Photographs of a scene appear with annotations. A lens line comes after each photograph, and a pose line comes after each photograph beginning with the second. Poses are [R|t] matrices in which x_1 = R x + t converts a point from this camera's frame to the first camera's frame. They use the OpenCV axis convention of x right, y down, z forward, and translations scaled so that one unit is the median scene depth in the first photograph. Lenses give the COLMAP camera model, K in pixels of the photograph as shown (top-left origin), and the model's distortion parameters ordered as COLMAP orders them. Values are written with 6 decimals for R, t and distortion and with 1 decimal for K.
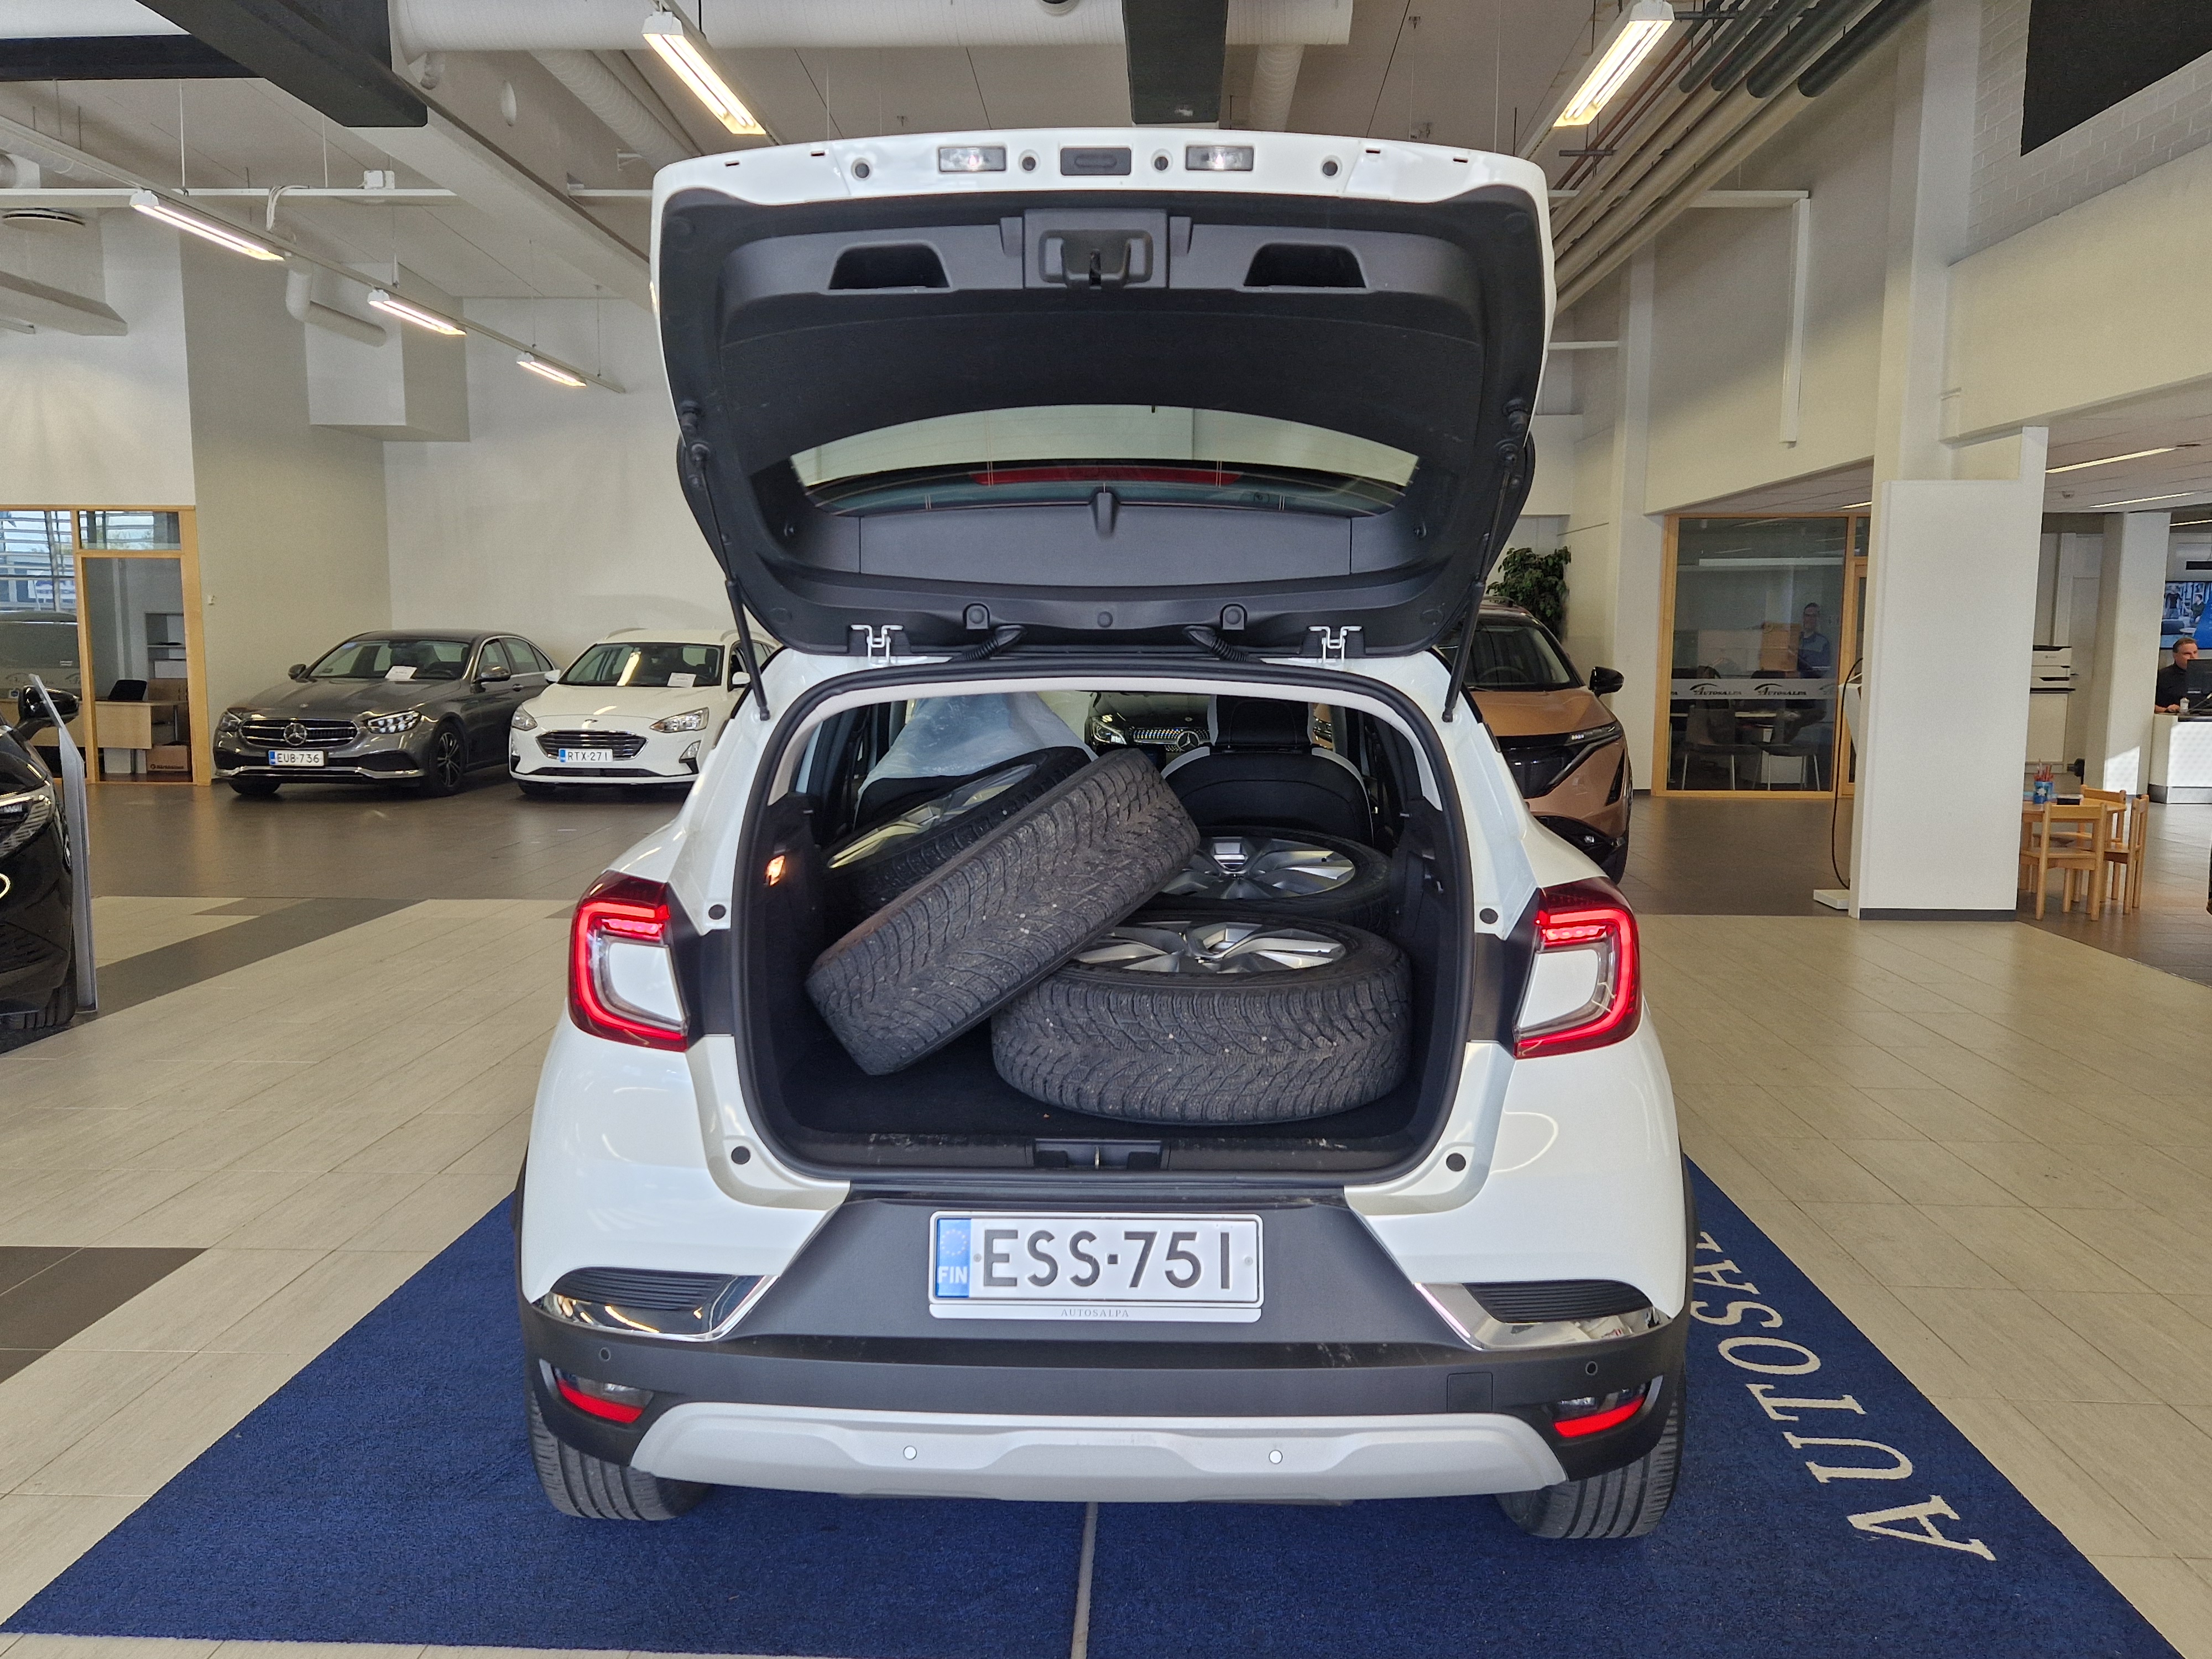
lens RADIAL K [[1775.8, 0, 1106.0], [0, 1775.8, 829.5], [0, 0, 1]] dist [0.037693, -0.004803]
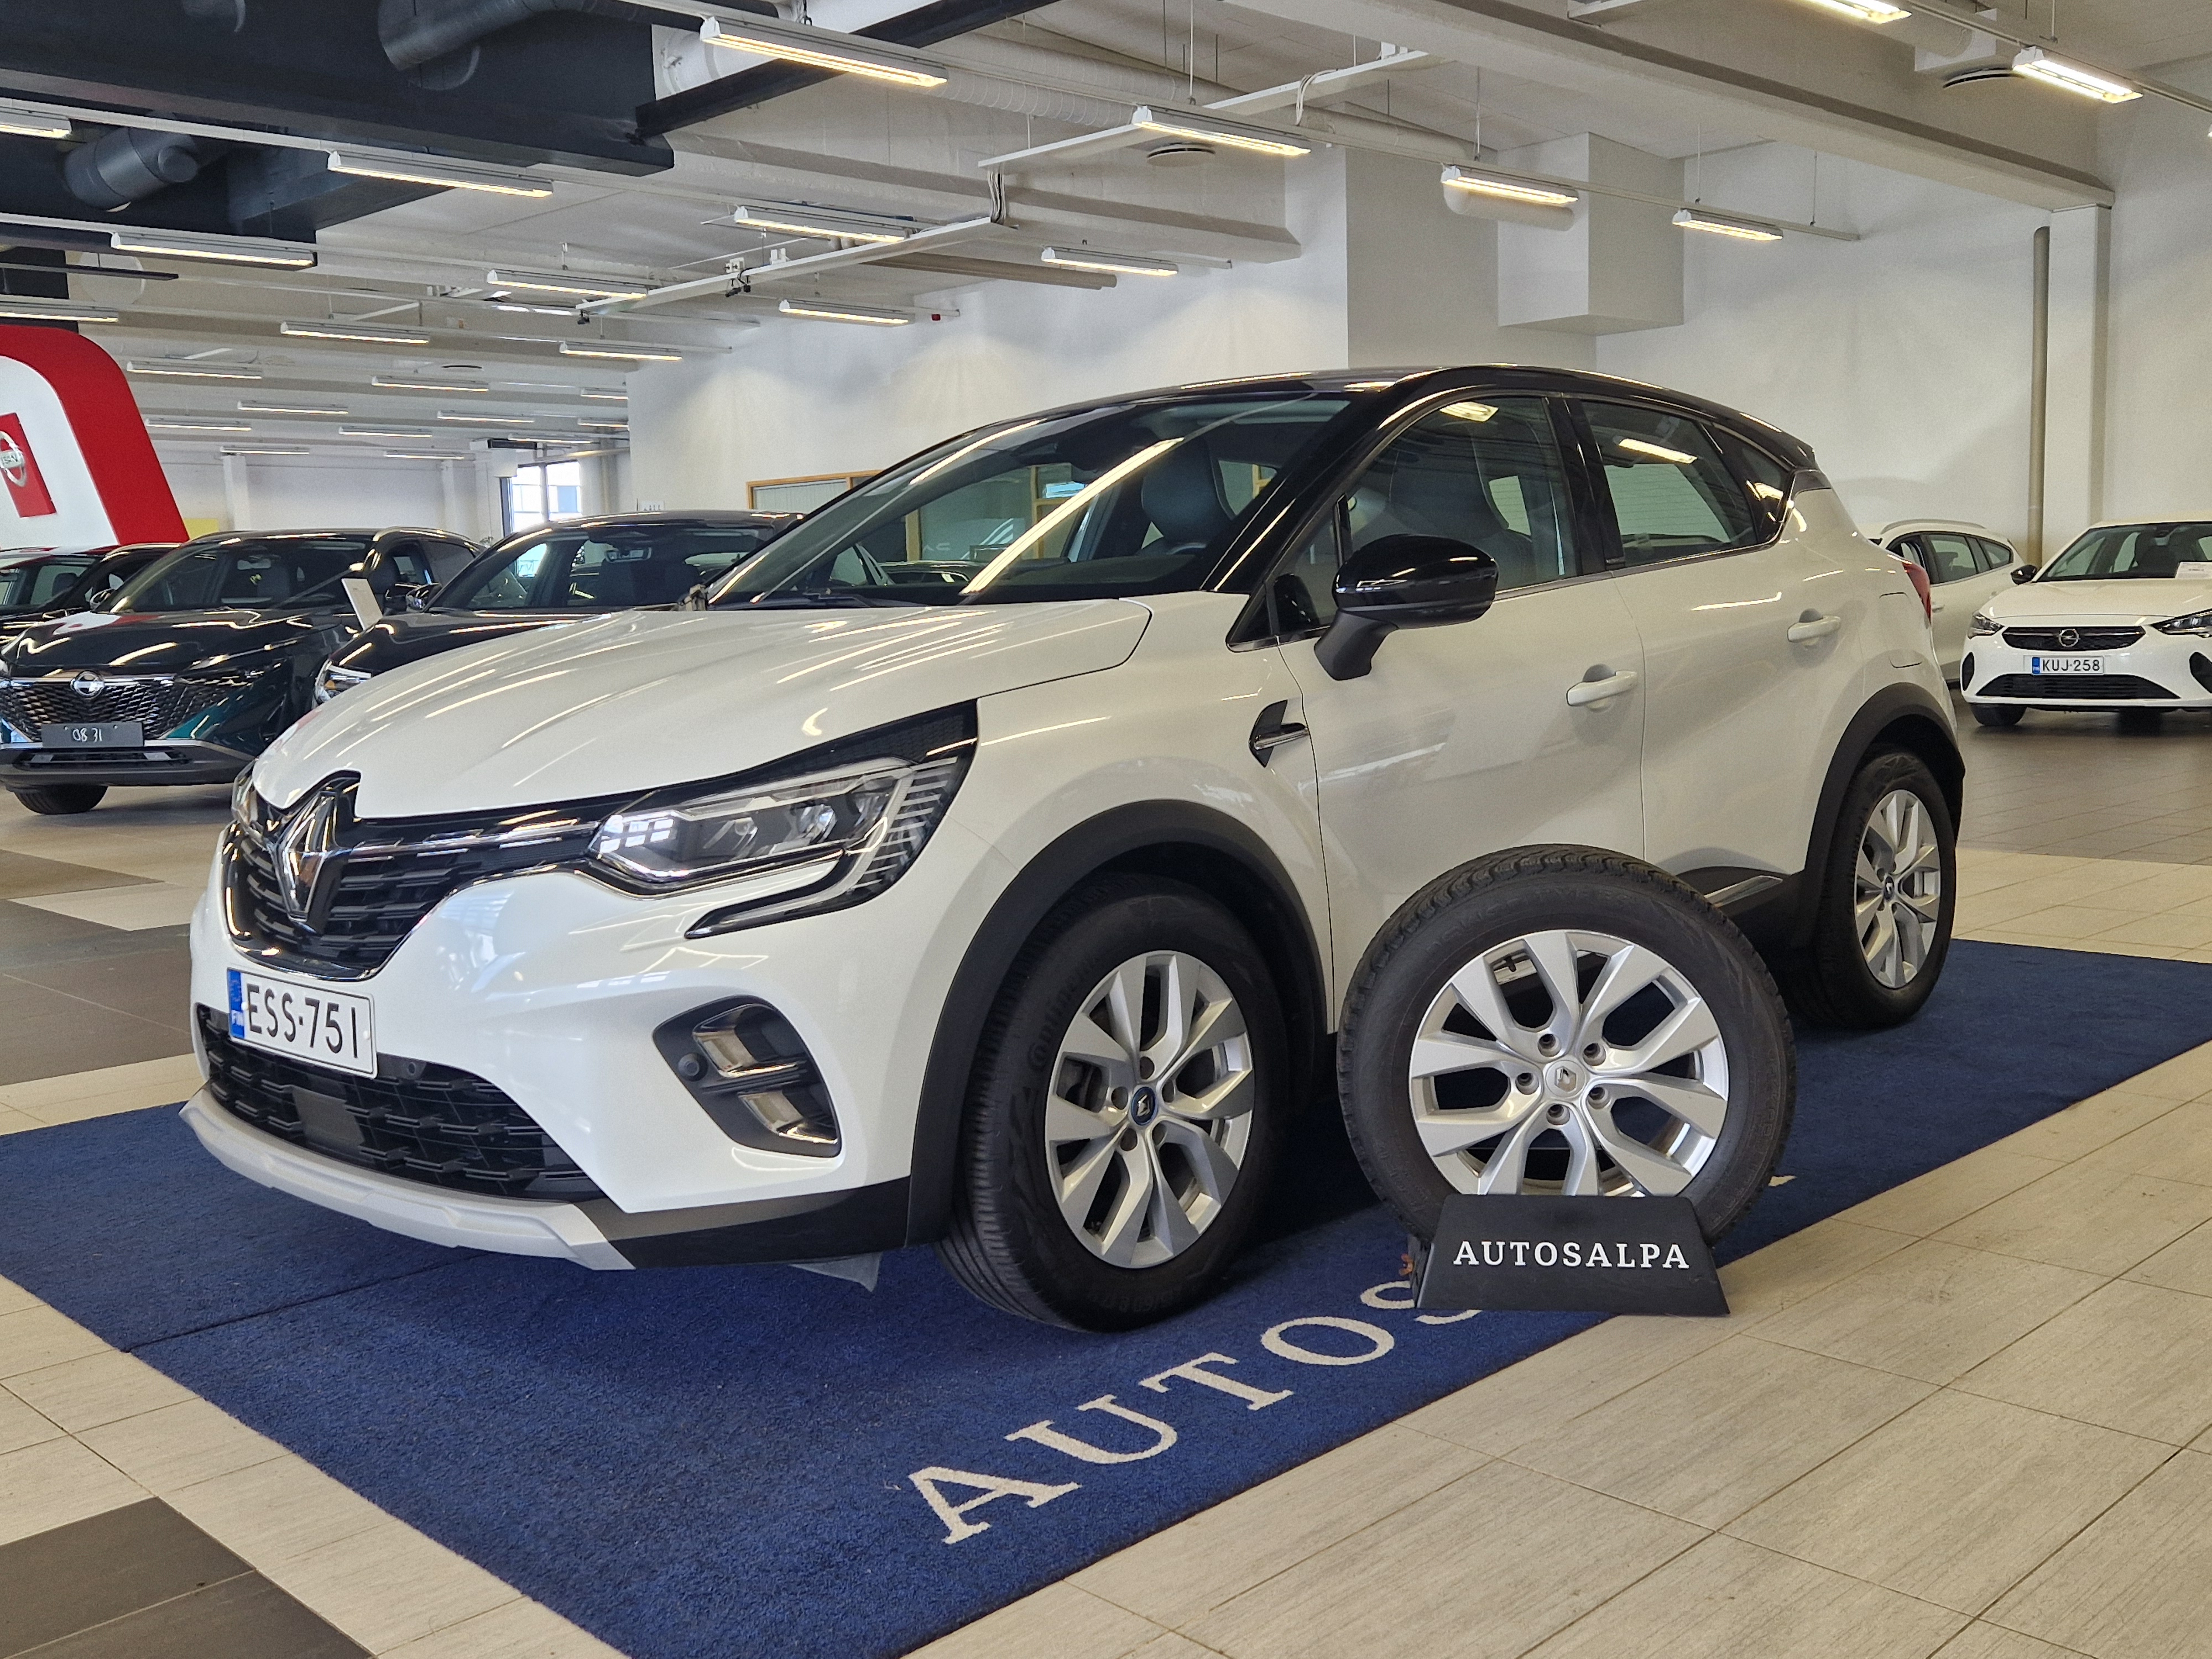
lens RADIAL K [[2108.9, 0, 1146.6], [0, 2108.9, 817.3], [0, 0, 1]] dist [0.049387, -0.006918]
pose [[0.737687, 0.043546, -0.673737, 1.078489], [-0.040339, 0.998978, 0.020399, 0.088728], [0.673936, 0.012130, 0.738690, 0.403673]]
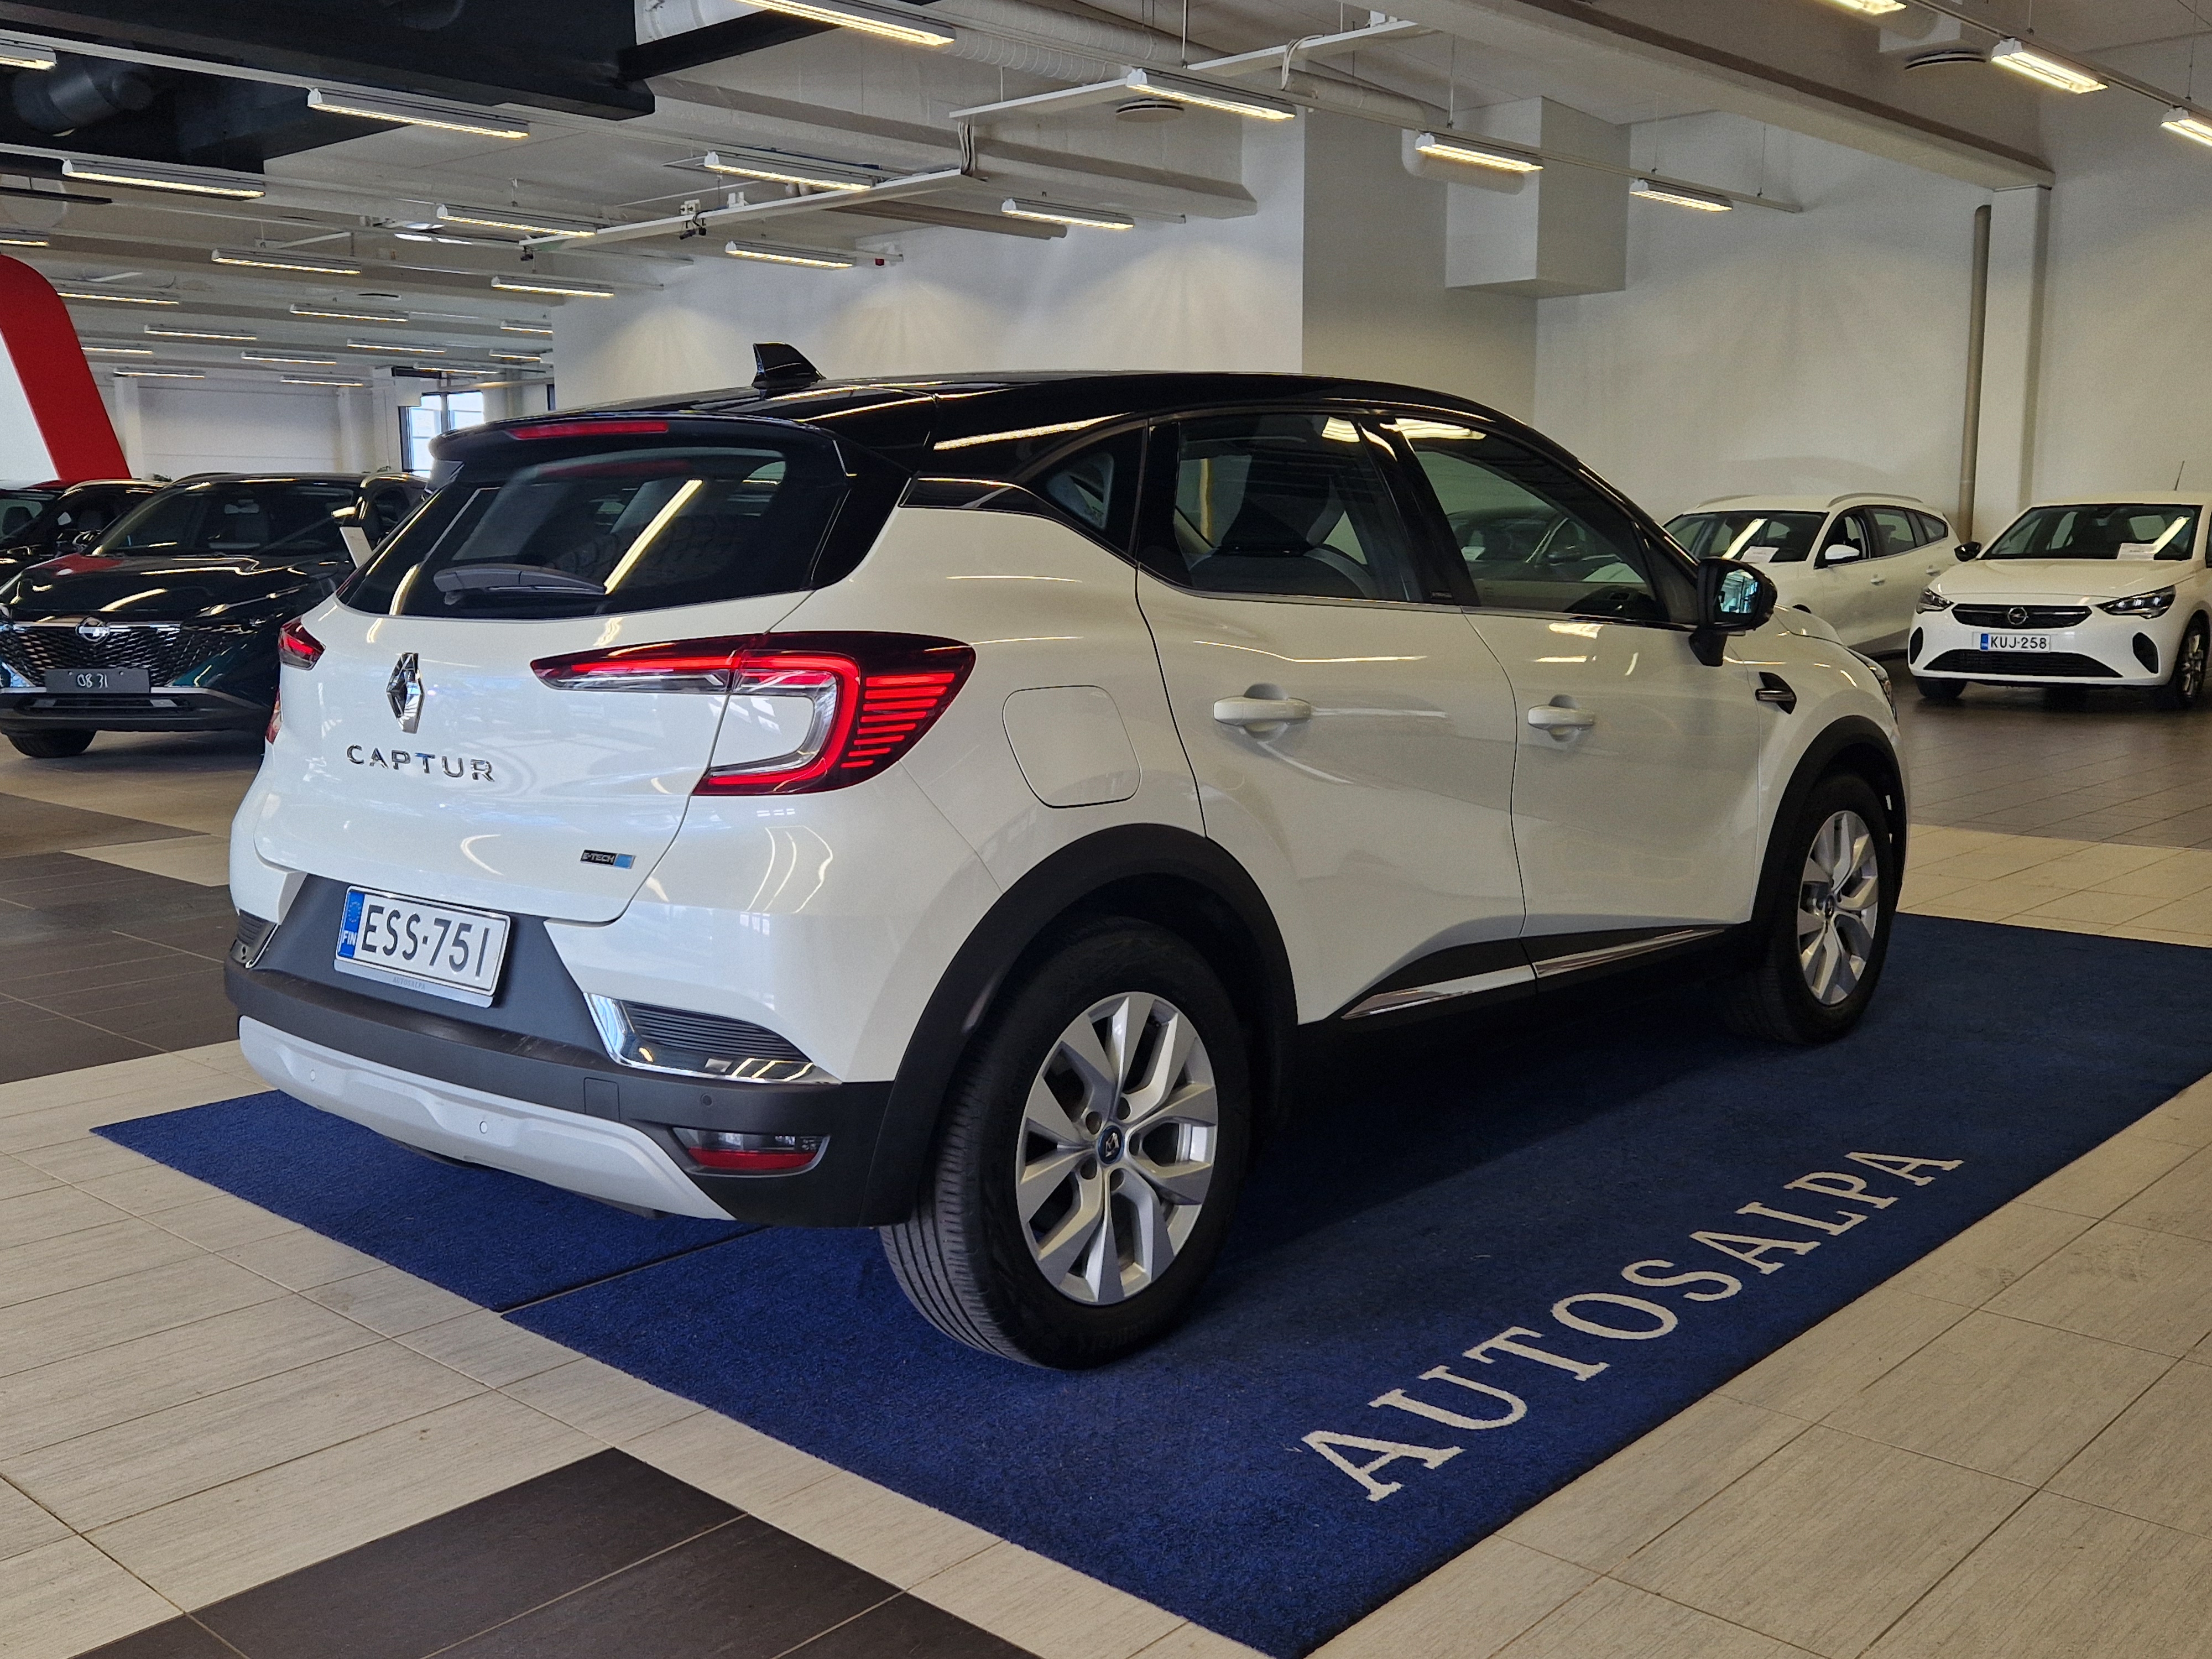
lens RADIAL K [[2120.3, 0, 1106.0], [0, 2120.3, 829.5], [0, 0, 1]] dist [0.046243, -0.010280]
pose [[0.765172, 0.077877, -0.639099, 0.958409], [-0.057937, 0.996959, 0.052117, 0.057837], [0.641214, -0.002851, 0.767357, 0.178799]]
